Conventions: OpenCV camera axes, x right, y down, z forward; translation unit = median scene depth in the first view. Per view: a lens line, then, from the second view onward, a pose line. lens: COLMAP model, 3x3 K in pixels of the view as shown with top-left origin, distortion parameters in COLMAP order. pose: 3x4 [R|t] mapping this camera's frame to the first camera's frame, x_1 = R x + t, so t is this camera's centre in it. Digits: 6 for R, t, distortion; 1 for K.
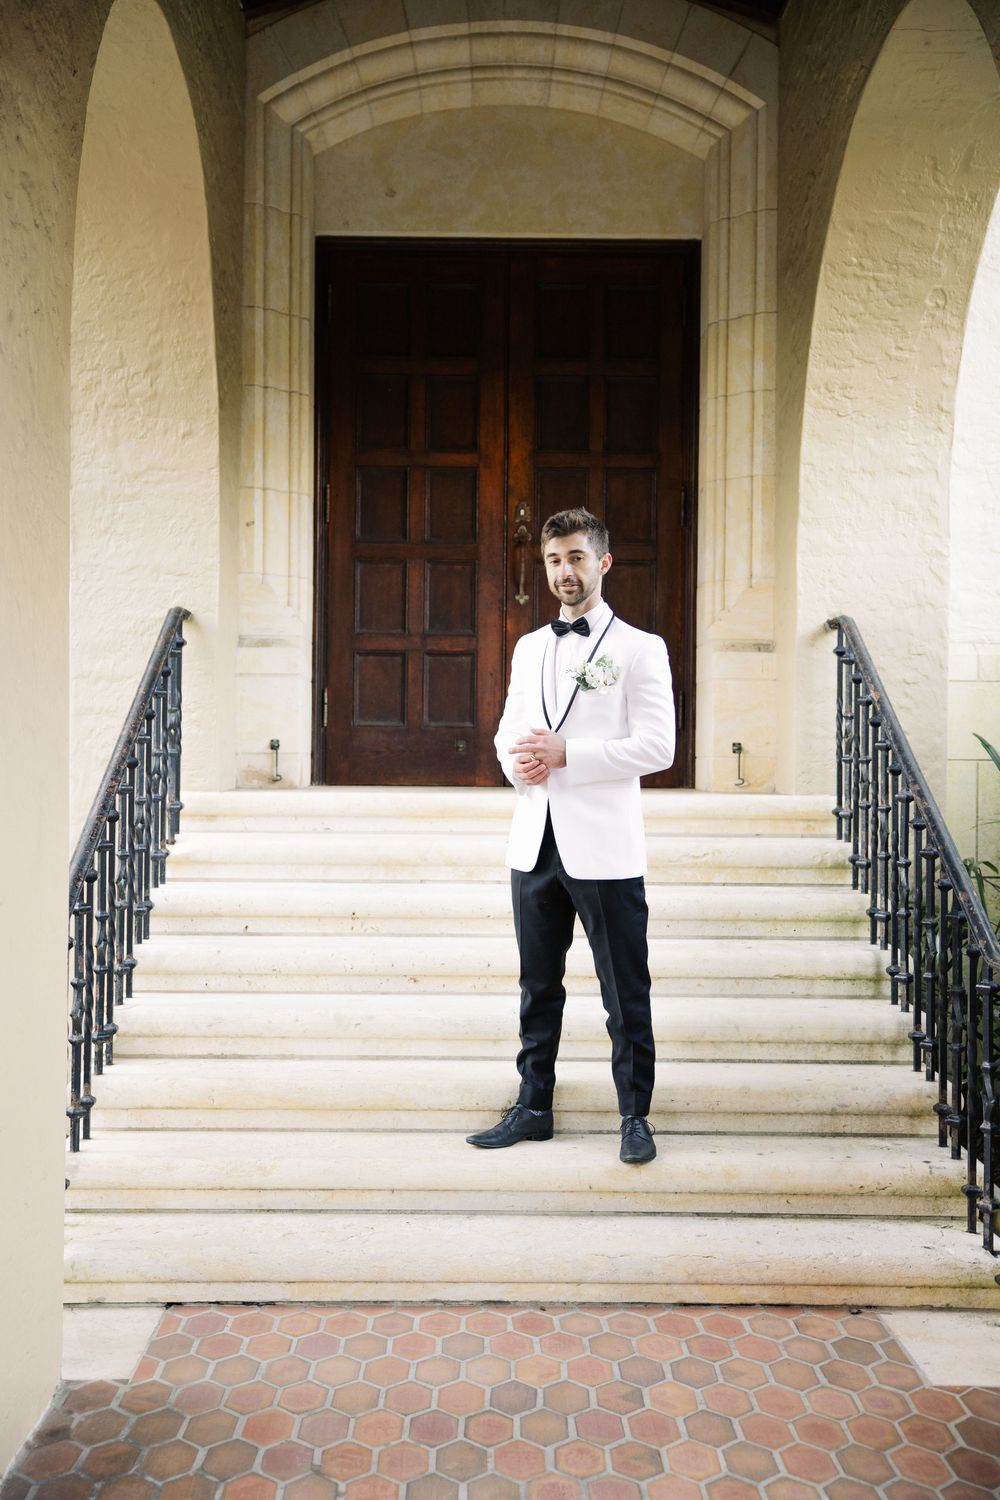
lens RADIAL K [[1949.0, 0, 500.0], [0, 1949.0, 750.0], [0, 0, 1]] dist [0.045316, 0.021627]
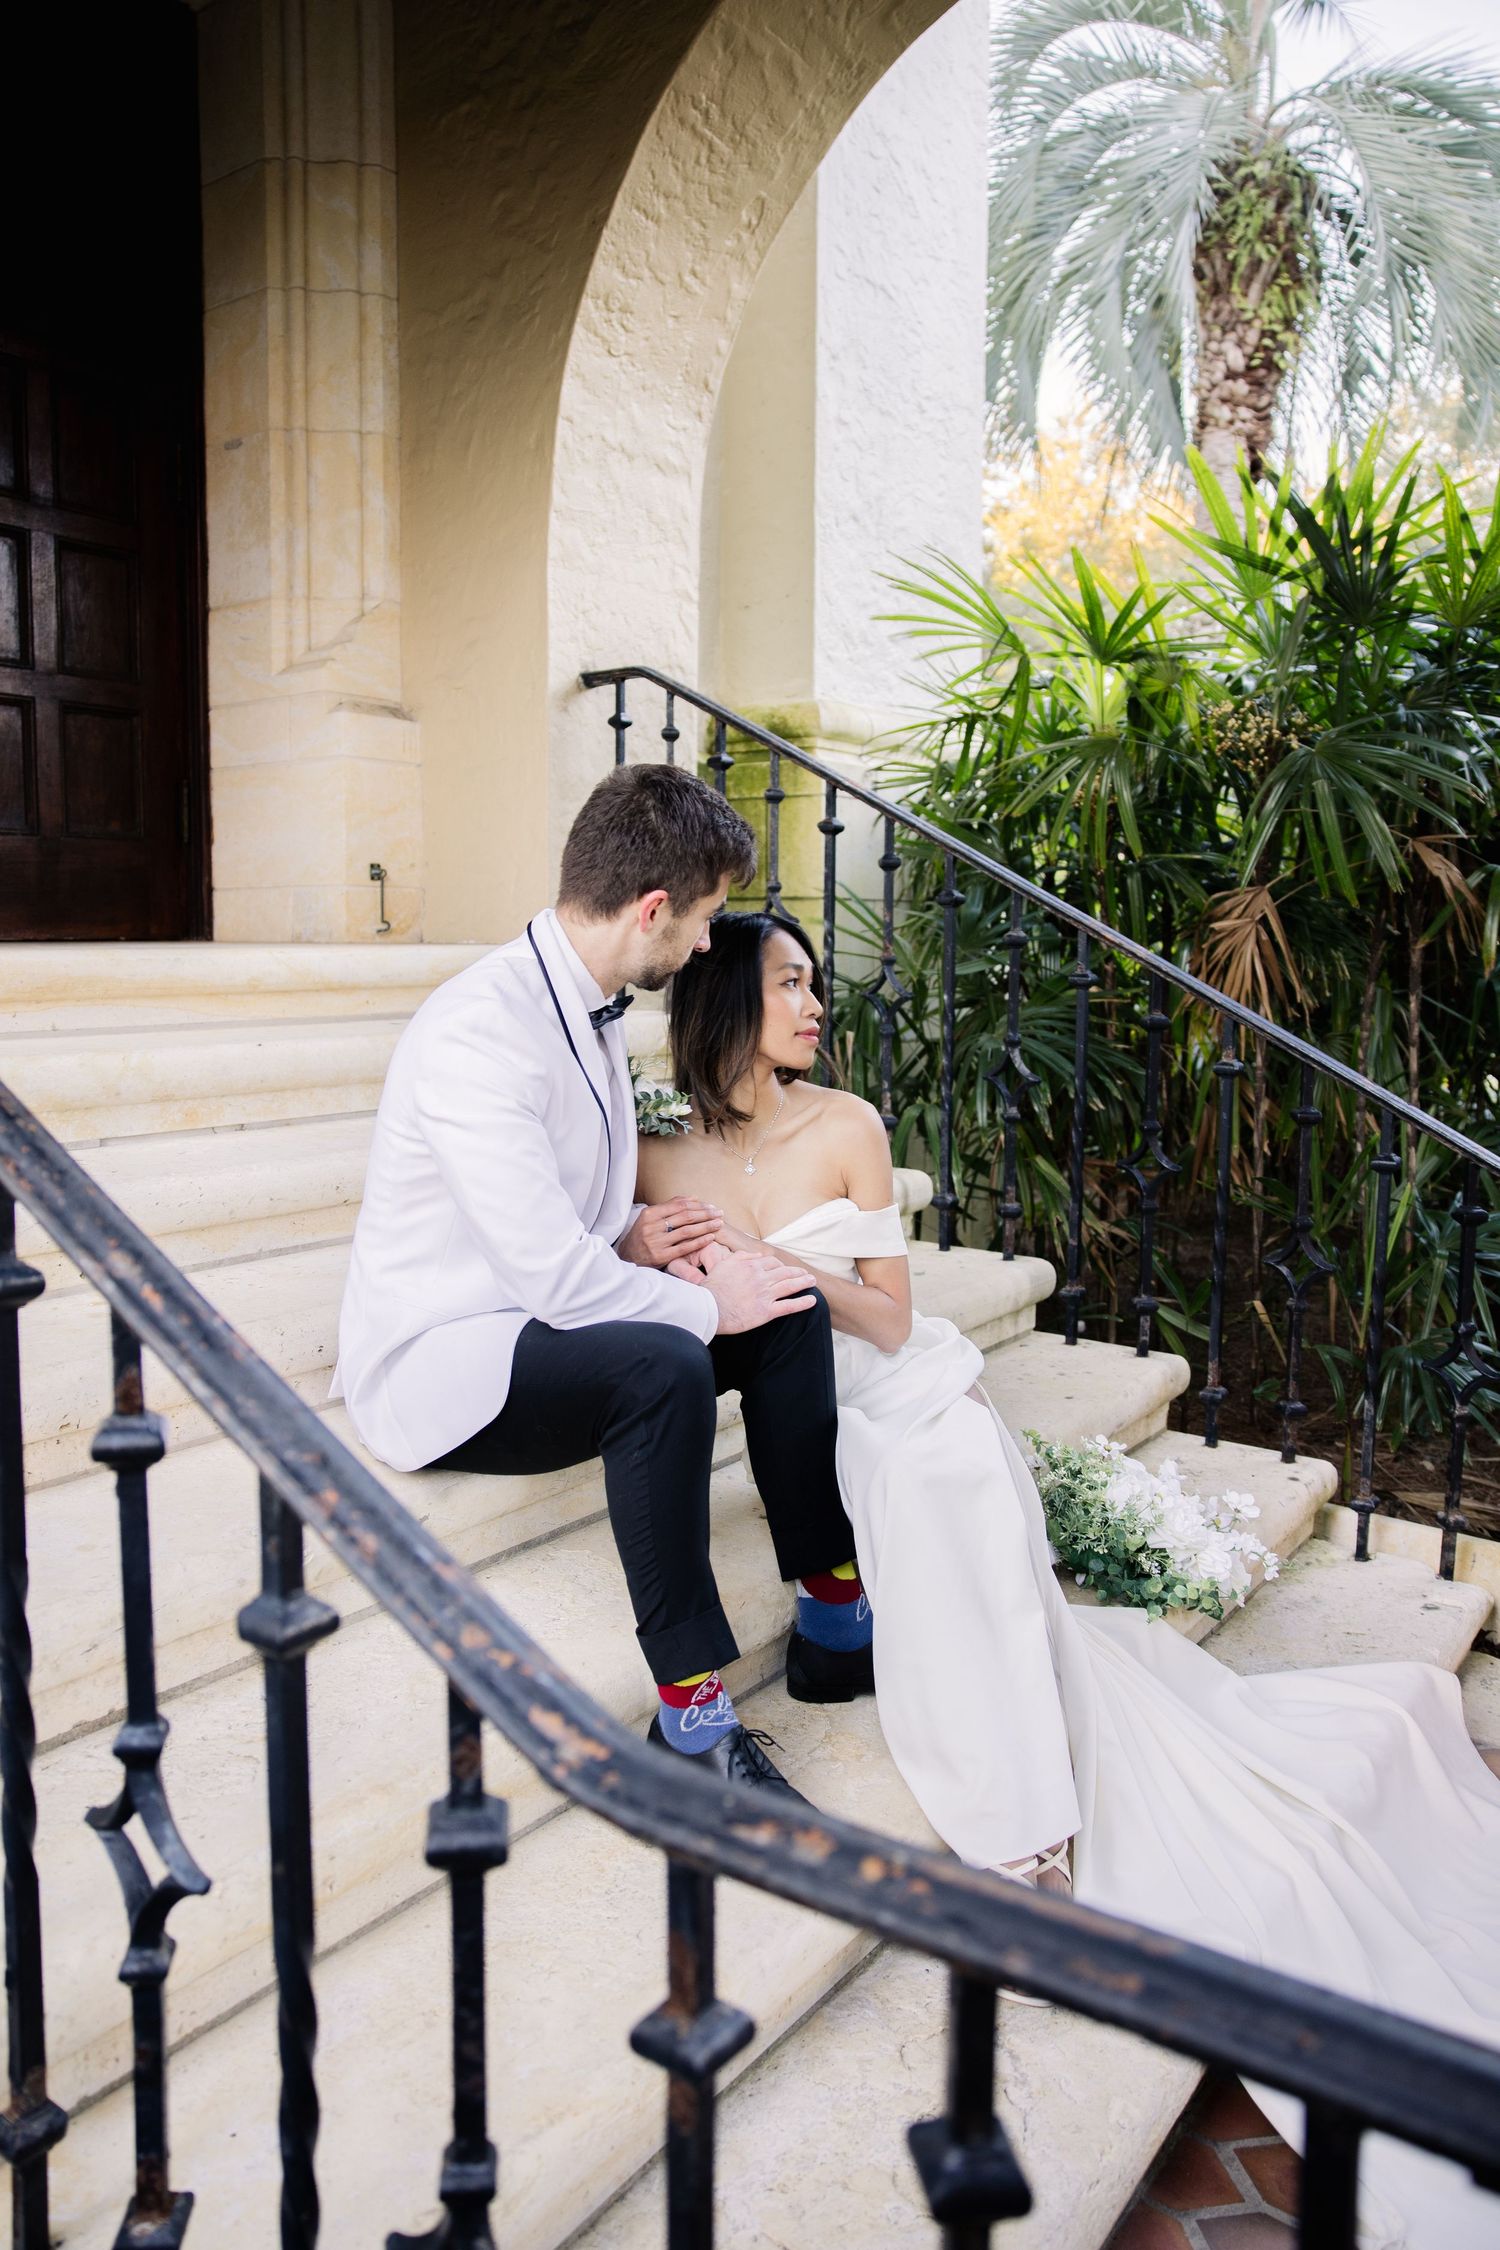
lens RADIAL K [[1625.7, 0, 750.0], [0, 1625.7, 1125.0], [0, 0, 1]] dist [-0.119769, 0.109597]
pose [[0.582374, -0.097778, 0.807019, -0.228386], [-0.003375, 0.992441, 0.122680, 0.015380], [-0.812914, -0.074169, 0.577642, 0.596108]]
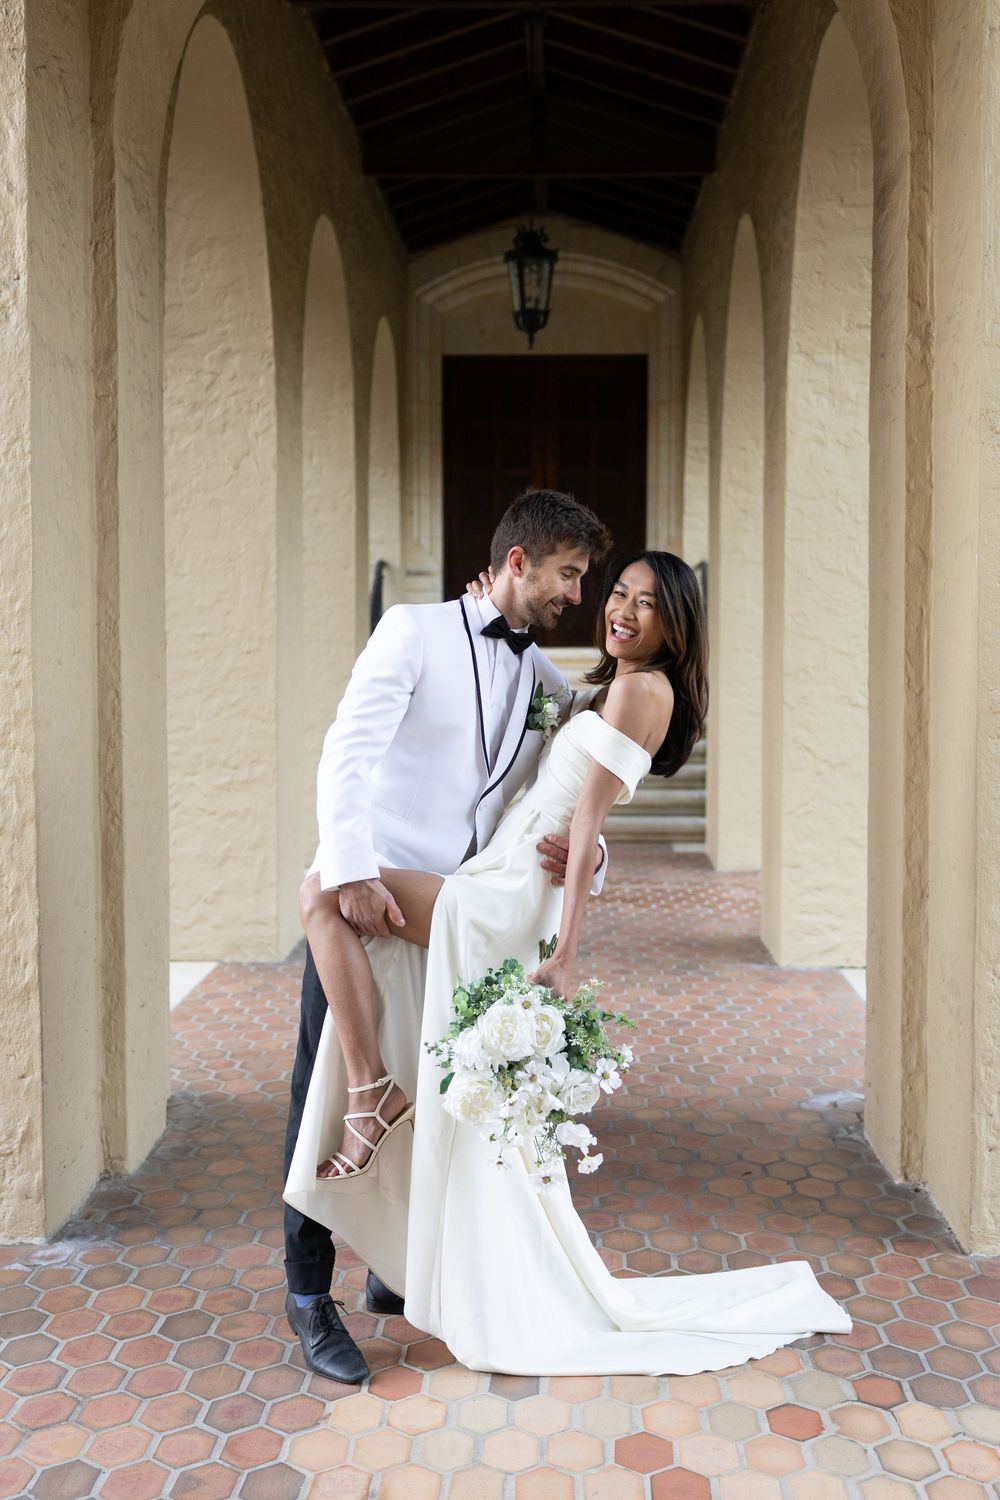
lens RADIAL K [[2160.4, 0, 527.7], [0, 2160.4, 745.1], [0, 0, 1]] dist [0.019472, 0.005890]
pose [[0.998643, -0.004337, -0.051888, 0.099190], [0.007346, 0.998293, 0.057933, -0.008324], [0.051549, -0.058236, 0.996971, -1.162290]]
